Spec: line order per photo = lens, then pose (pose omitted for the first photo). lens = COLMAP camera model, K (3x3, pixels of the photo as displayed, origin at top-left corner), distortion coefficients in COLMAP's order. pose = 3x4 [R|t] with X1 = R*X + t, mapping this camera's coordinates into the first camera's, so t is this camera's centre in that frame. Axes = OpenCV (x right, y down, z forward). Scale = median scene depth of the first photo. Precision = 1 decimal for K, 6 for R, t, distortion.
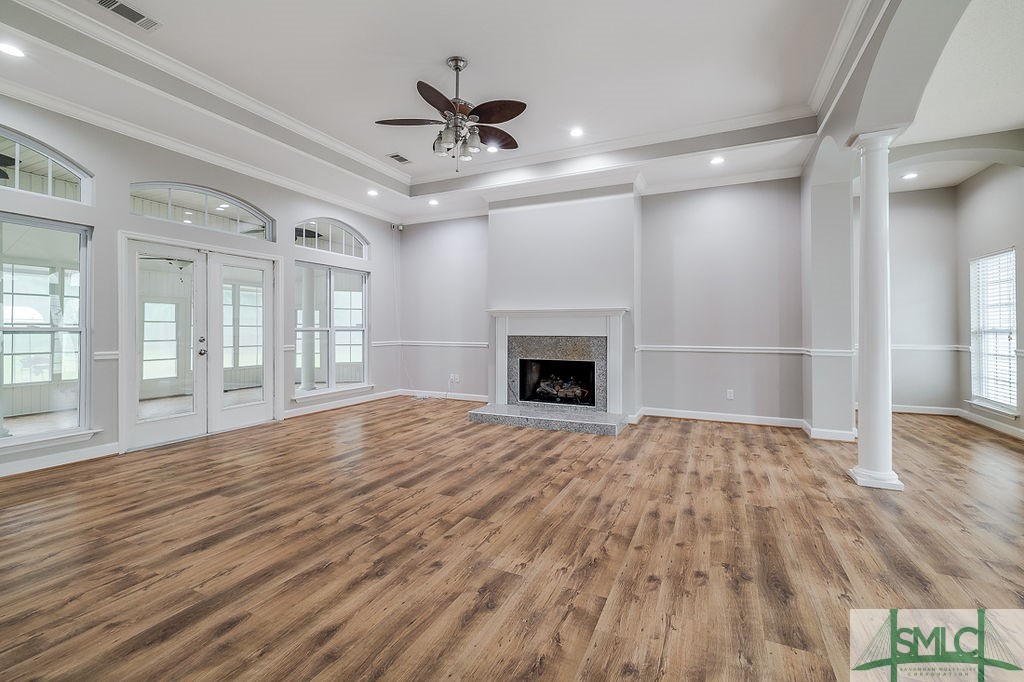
lens RADIAL K [[432.8, 0, 511.1], [0, 432.8, 330.8], [0, 0, 1]] dist [0.001093, 0.000549]
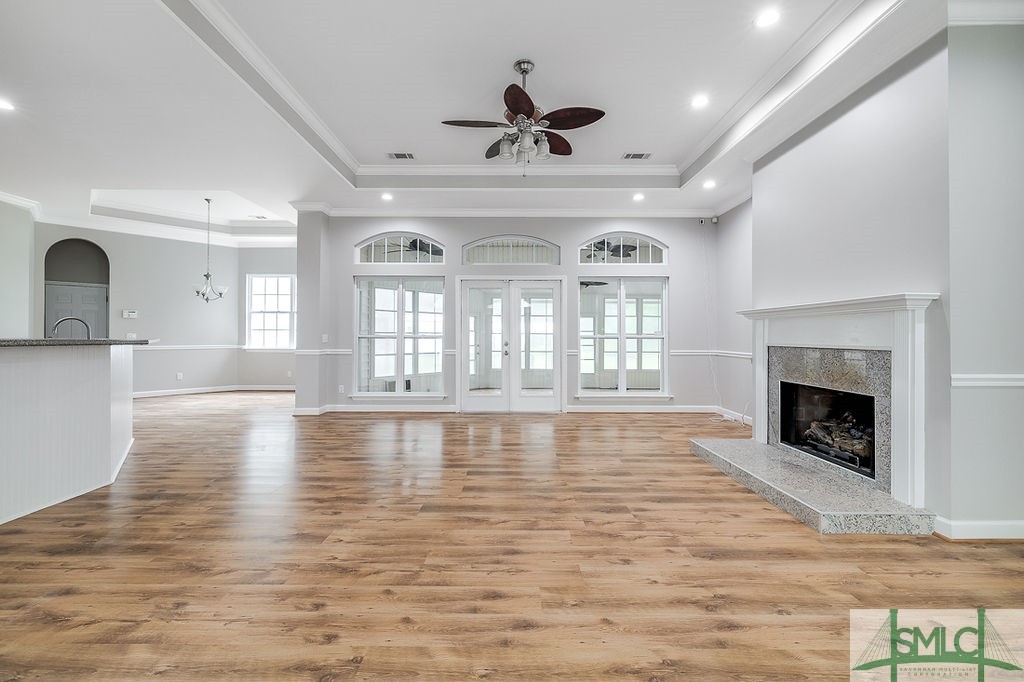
lens RADIAL K [[432.8, 0, 508.6], [0, 432.8, 335.0], [0, 0, 1]] dist [0.001093, 0.000549]
pose [[0.425463, -0.003236, -0.904970, 0.706278], [-0.005665, 0.999964, -0.006239, 0.000858], [0.904958, 0.007781, 0.425430, 0.514117]]
